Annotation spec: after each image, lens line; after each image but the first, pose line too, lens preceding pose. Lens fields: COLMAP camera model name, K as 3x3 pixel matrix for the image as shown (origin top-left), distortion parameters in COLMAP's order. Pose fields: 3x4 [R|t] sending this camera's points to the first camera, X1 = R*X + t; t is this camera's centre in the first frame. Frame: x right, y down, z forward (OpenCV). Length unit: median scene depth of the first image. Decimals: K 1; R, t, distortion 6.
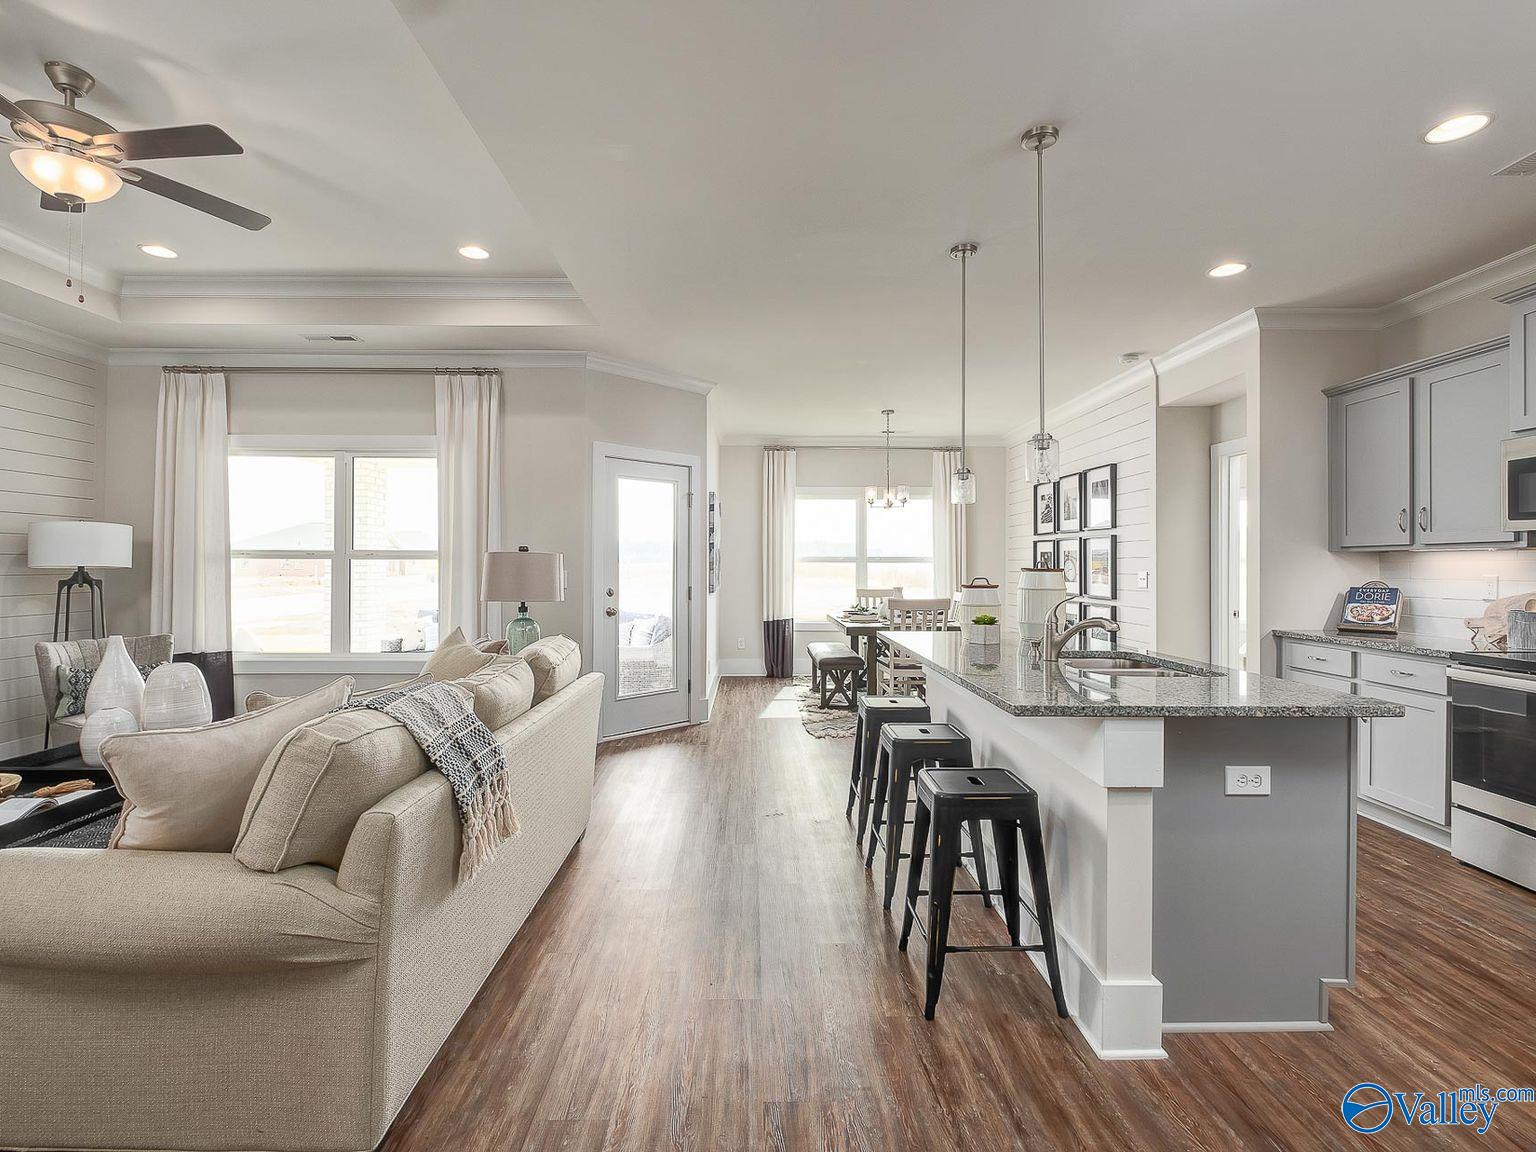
lens RADIAL K [[854.7, 0, 766.8], [0, 854.7, 569.2], [0, 0, 1]] dist [-0.010547, -0.000994]
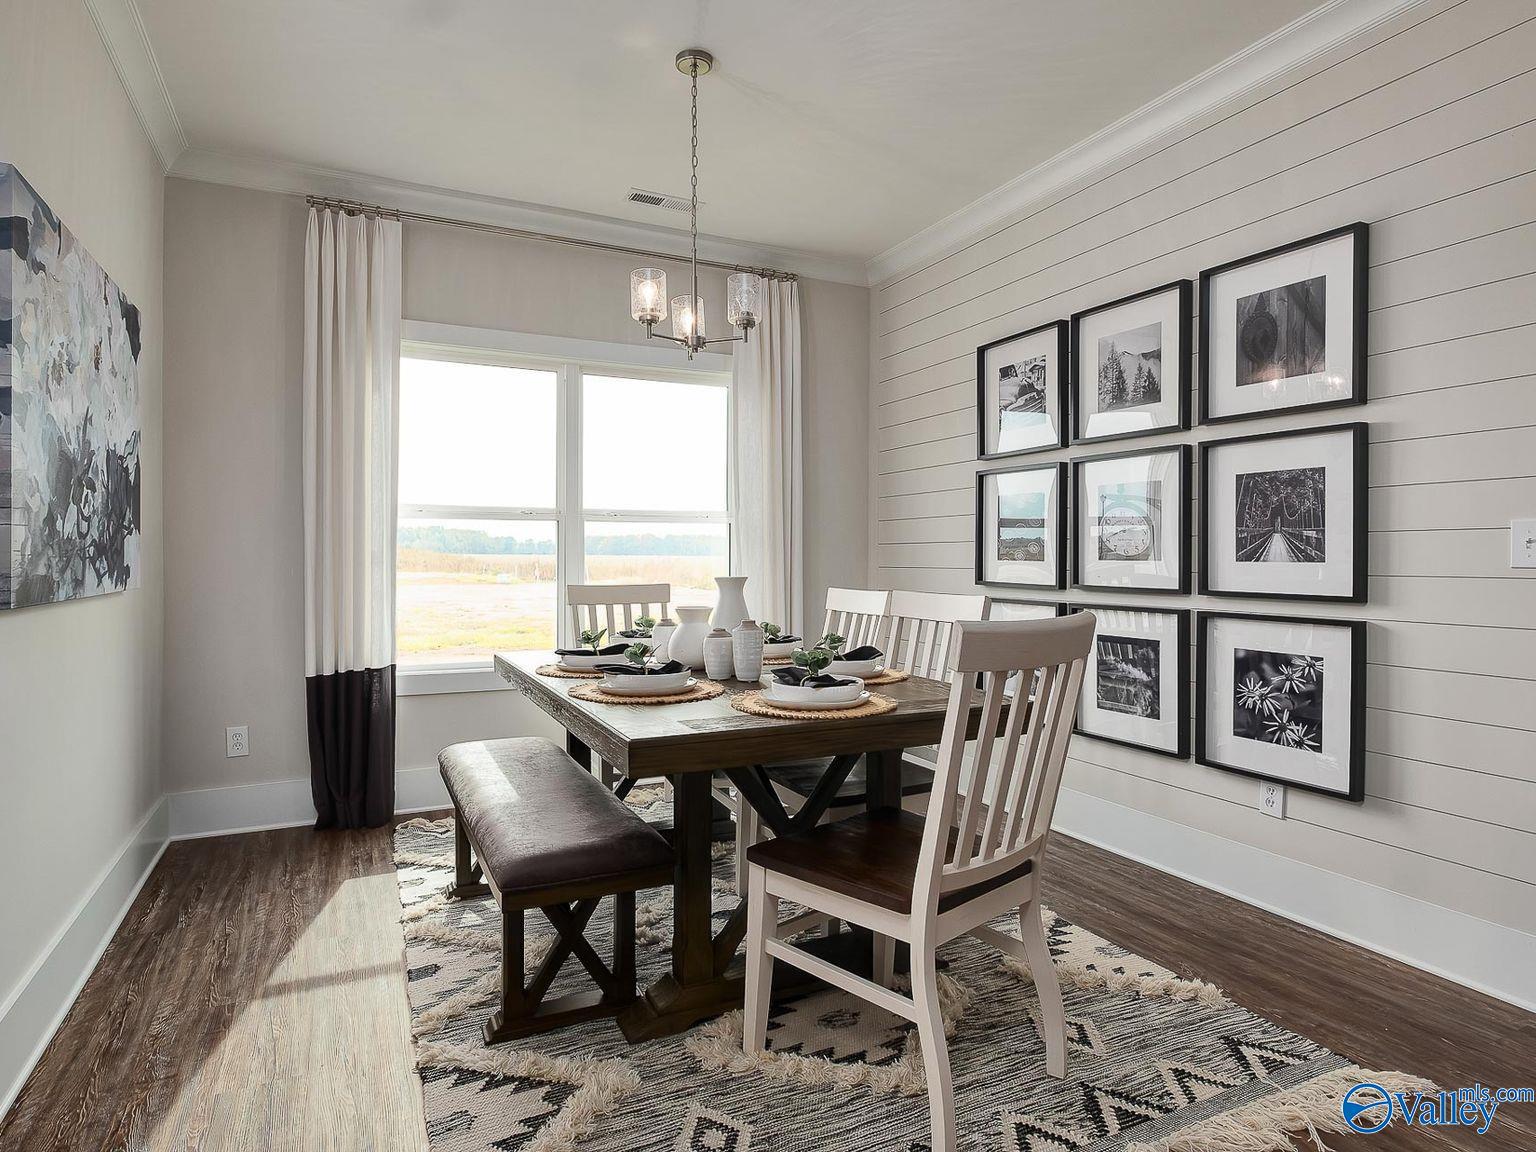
lens RADIAL K [[854.7, 0, 769.6], [0, 854.7, 565.5], [0, 0, 1]] dist [-0.010547, -0.000994]
pose [[0.908729, -0.004712, 0.417359, 0.026015], [0.003871, 0.999988, 0.002861, 0.014384], [-0.417368, -0.000984, 0.908737, 0.635718]]
